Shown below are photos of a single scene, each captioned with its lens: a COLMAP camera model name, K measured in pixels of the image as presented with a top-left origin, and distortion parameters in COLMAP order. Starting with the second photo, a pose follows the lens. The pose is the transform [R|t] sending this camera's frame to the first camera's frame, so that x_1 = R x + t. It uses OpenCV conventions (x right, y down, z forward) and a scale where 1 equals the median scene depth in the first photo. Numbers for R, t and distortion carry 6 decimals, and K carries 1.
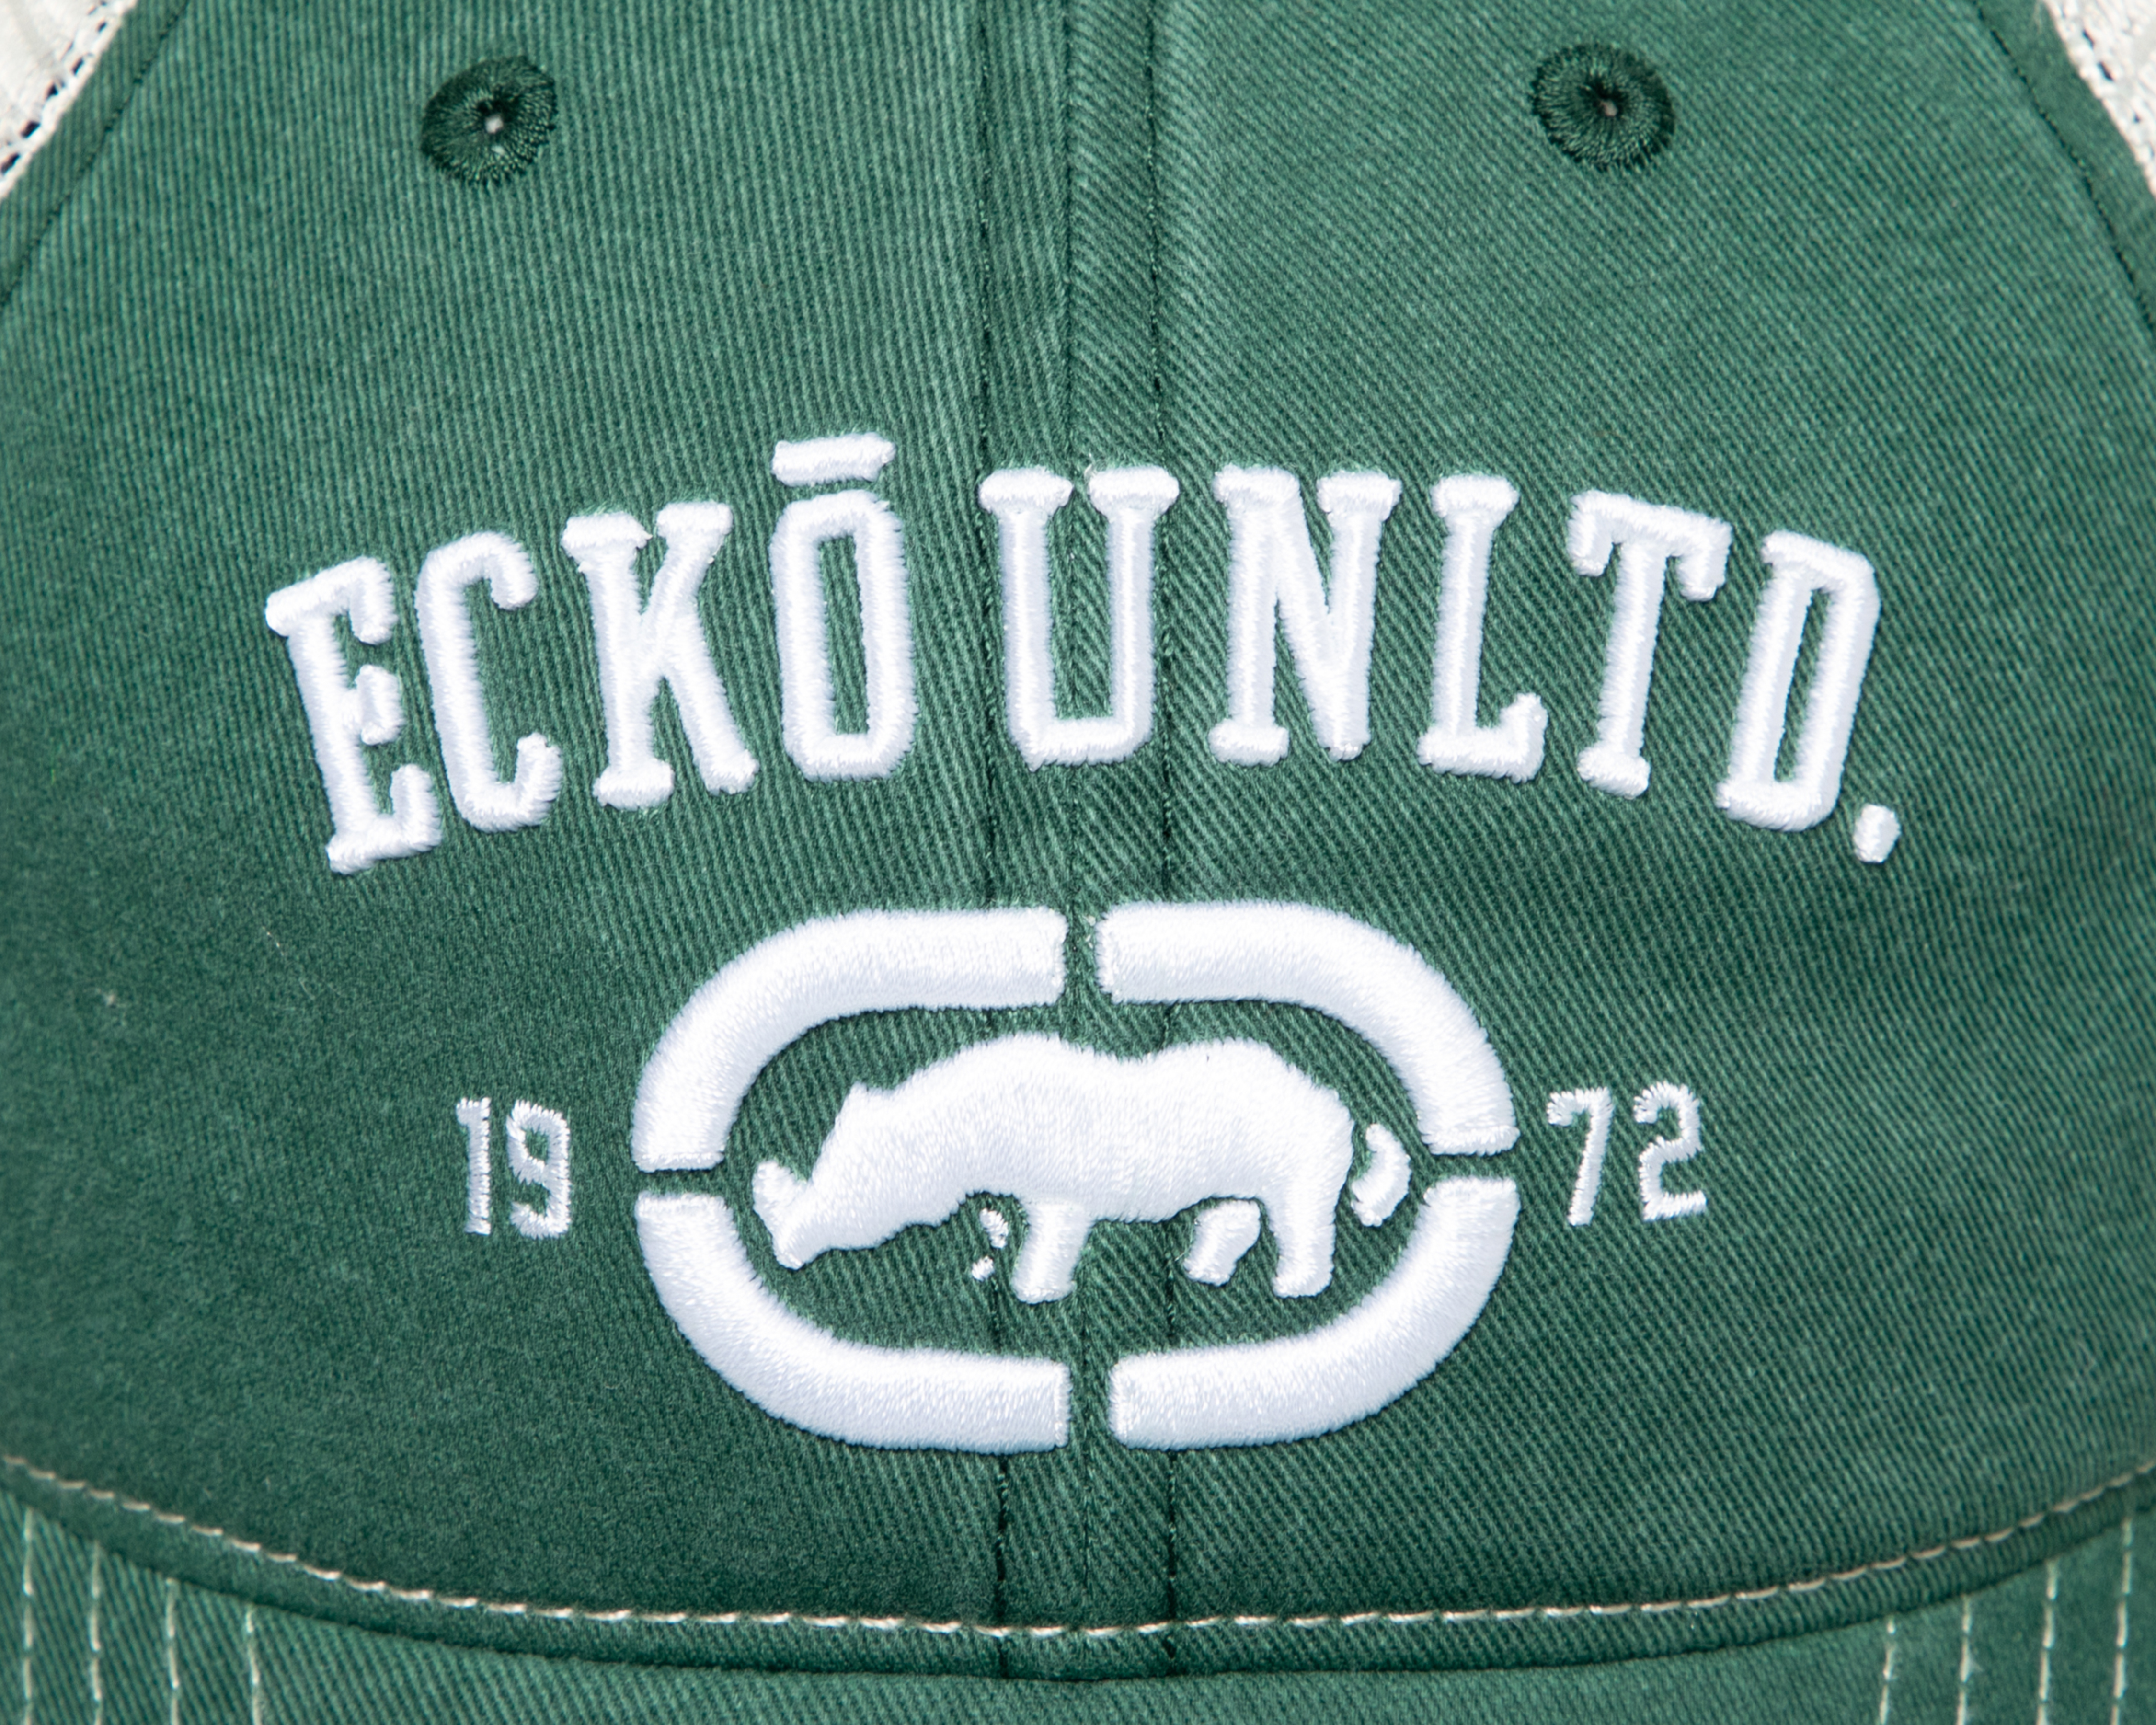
lens RADIAL K [[14244.3, 0, 1078.0], [0, 14244.3, 862.5], [0, 0, 1]] dist [-0.183732, 44.422379]
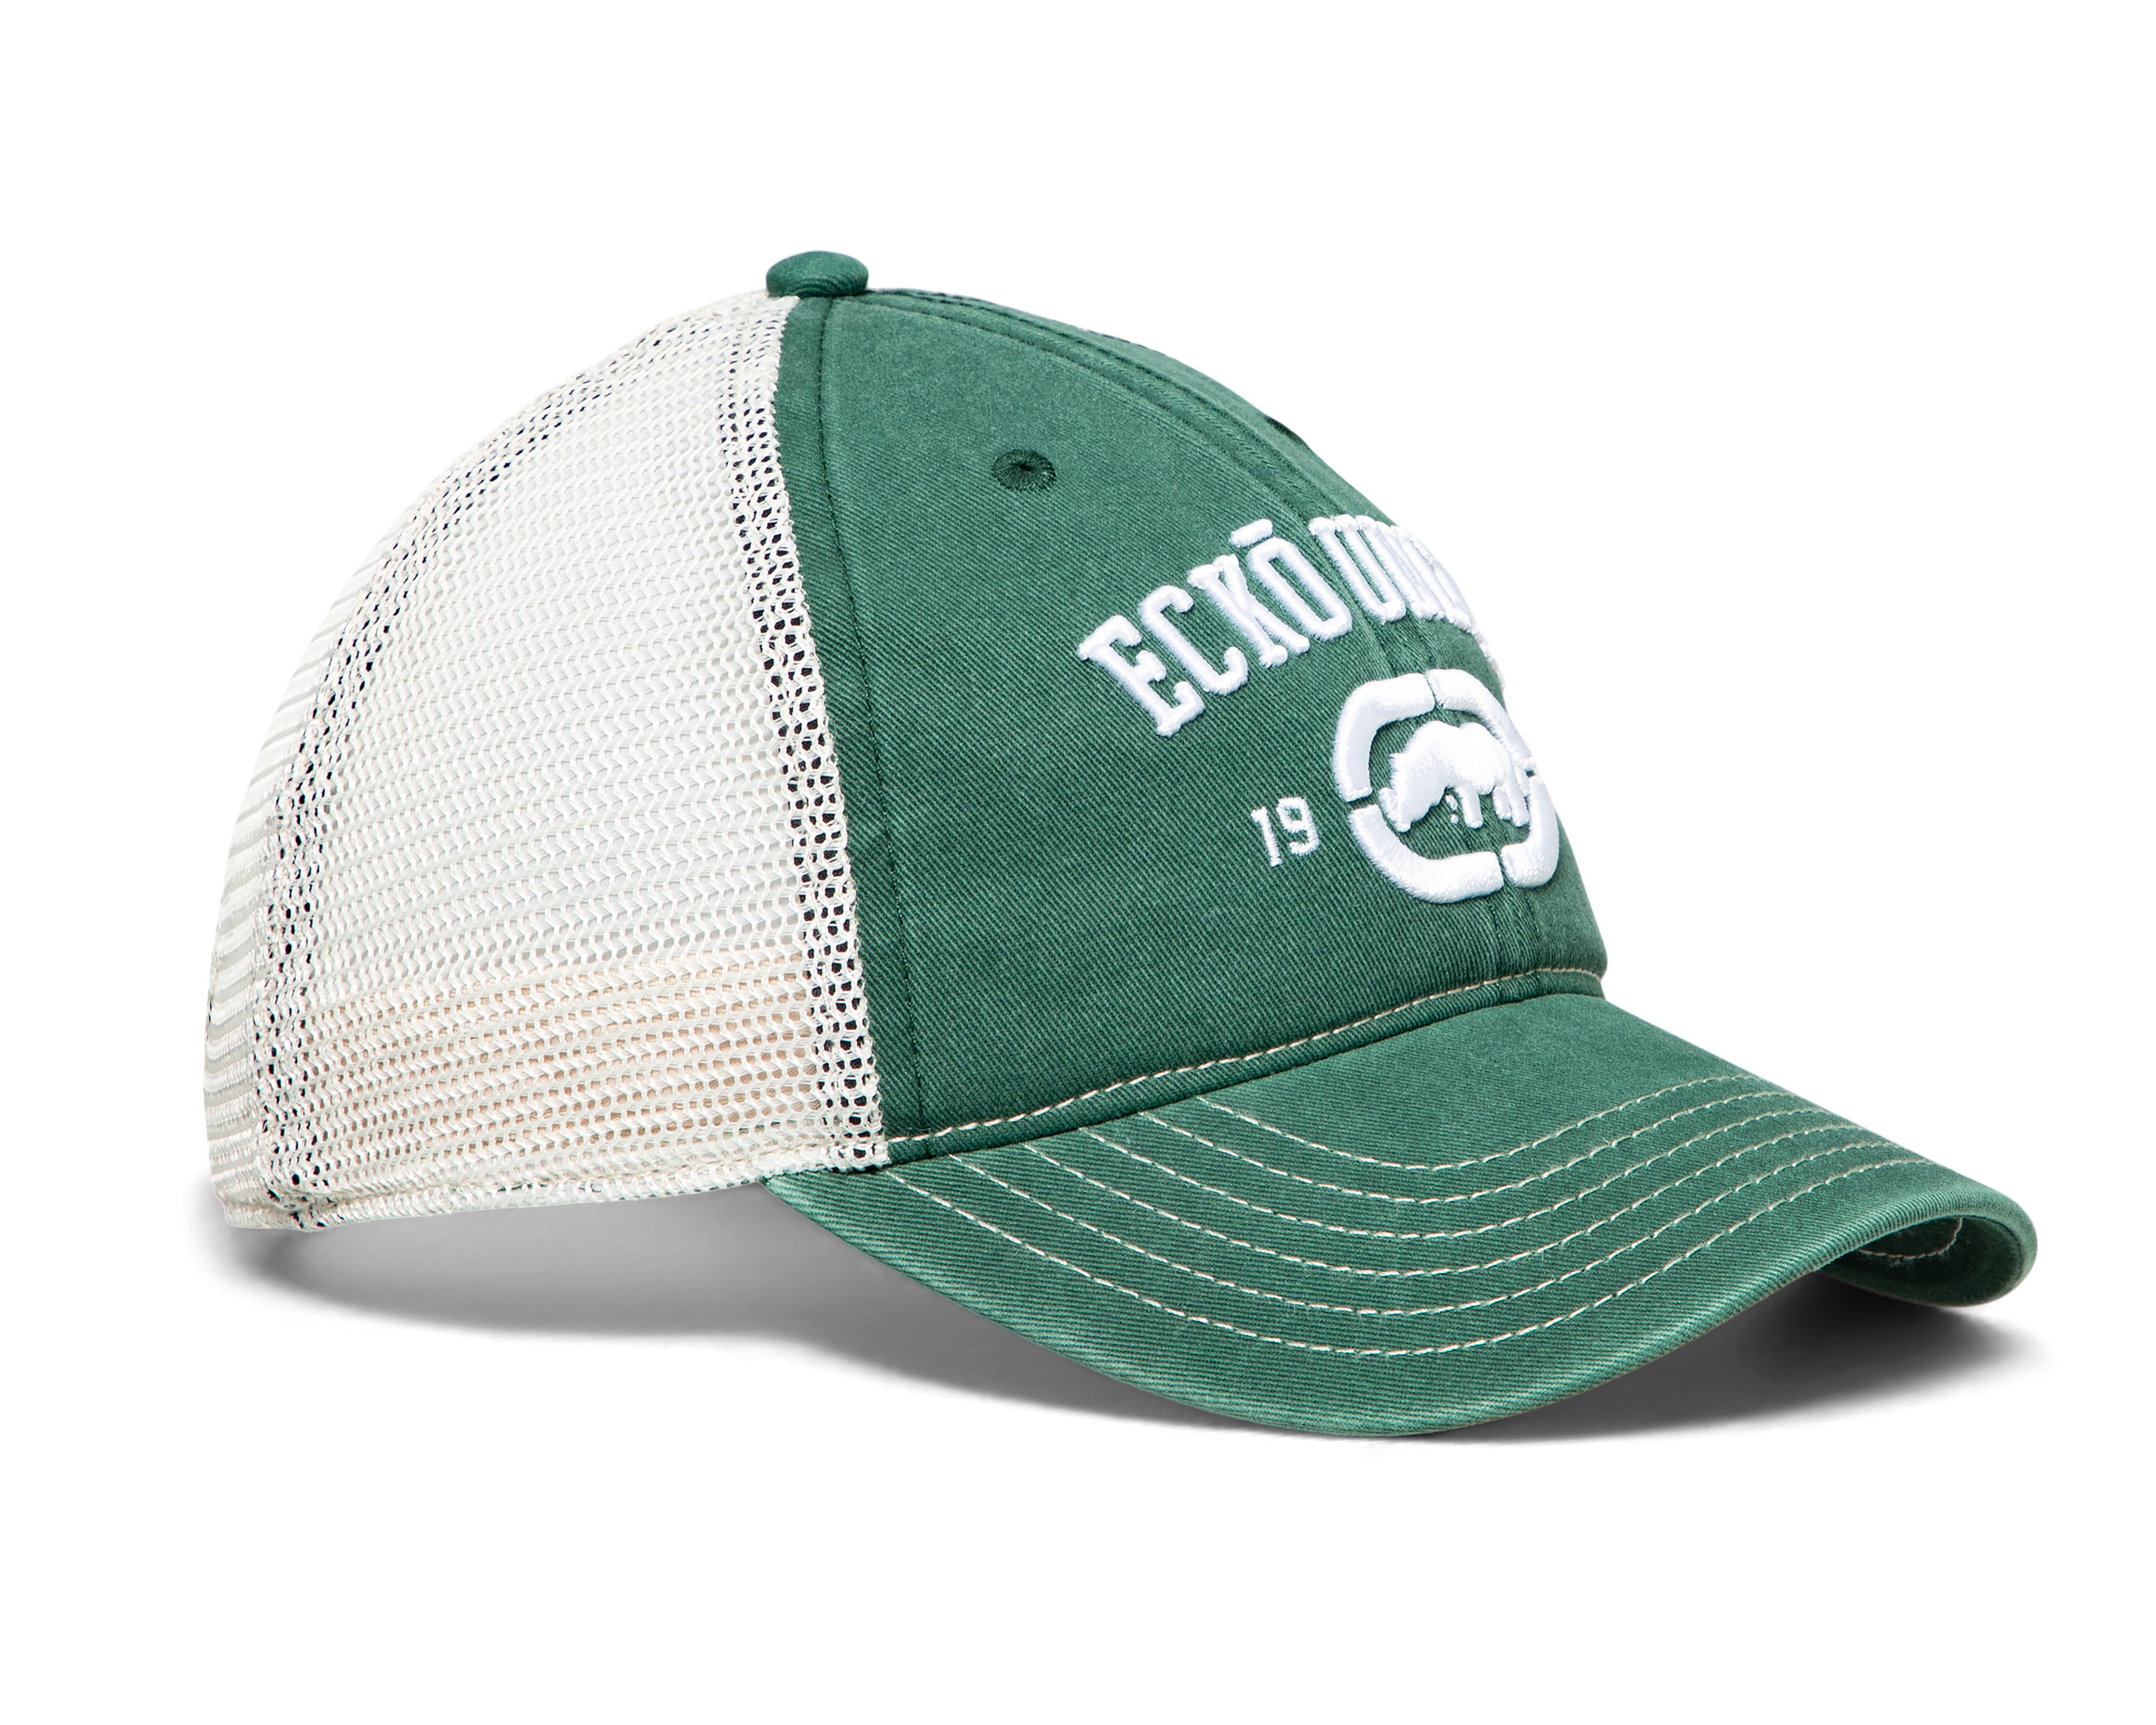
lens RADIAL K [[14244.3, 0, 1078.0], [0, 14244.3, 862.5], [0, 0, 1]] dist [-0.183732, 44.422379]
pose [[0.566979, -0.089821, 0.818821, -1.946874], [0.469576, 0.851948, -0.231695, 0.544400], [-0.676782, 0.515865, 0.525214, -0.178194]]
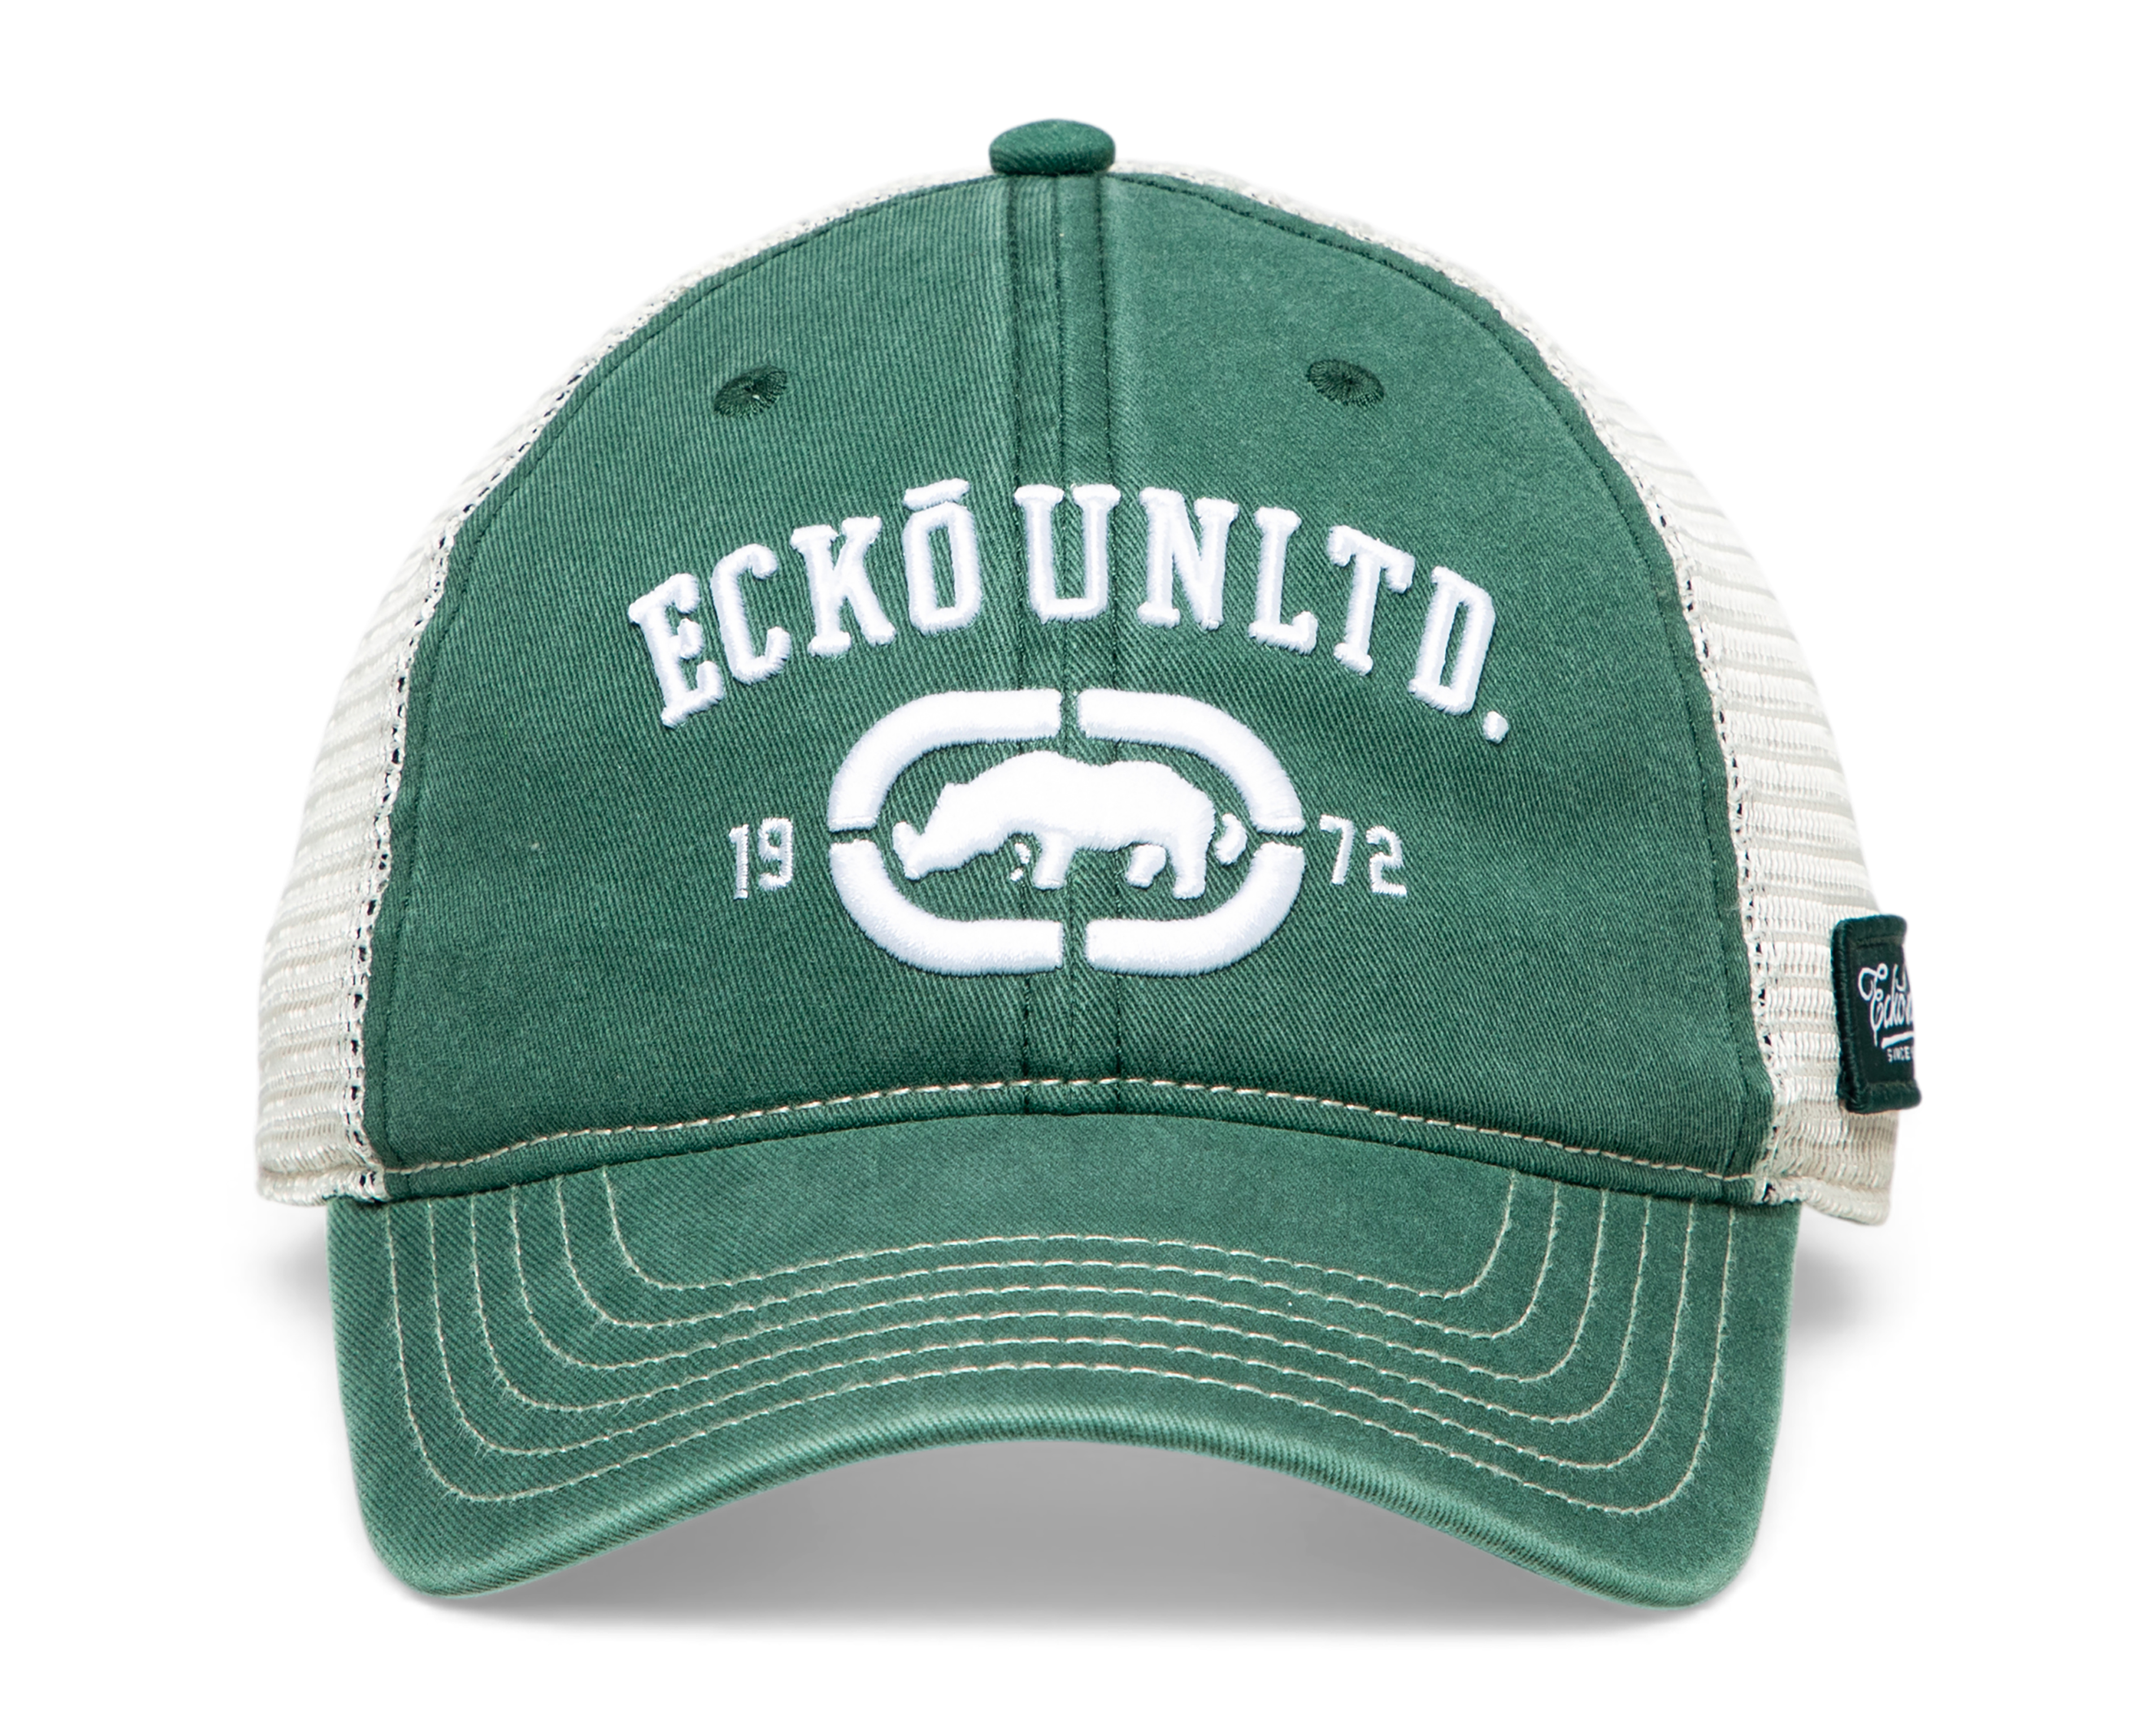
lens RADIAL K [[14244.3, 0, 1078.0], [0, 14244.3, 862.5], [0, 0, 1]] dist [-0.183732, 44.422379]
pose [[0.999822, 0.006119, 0.017844, -0.031713], [0.002681, 0.890234, -0.455496, 0.870458], [-0.018672, 0.455462, 0.890059, -0.650494]]
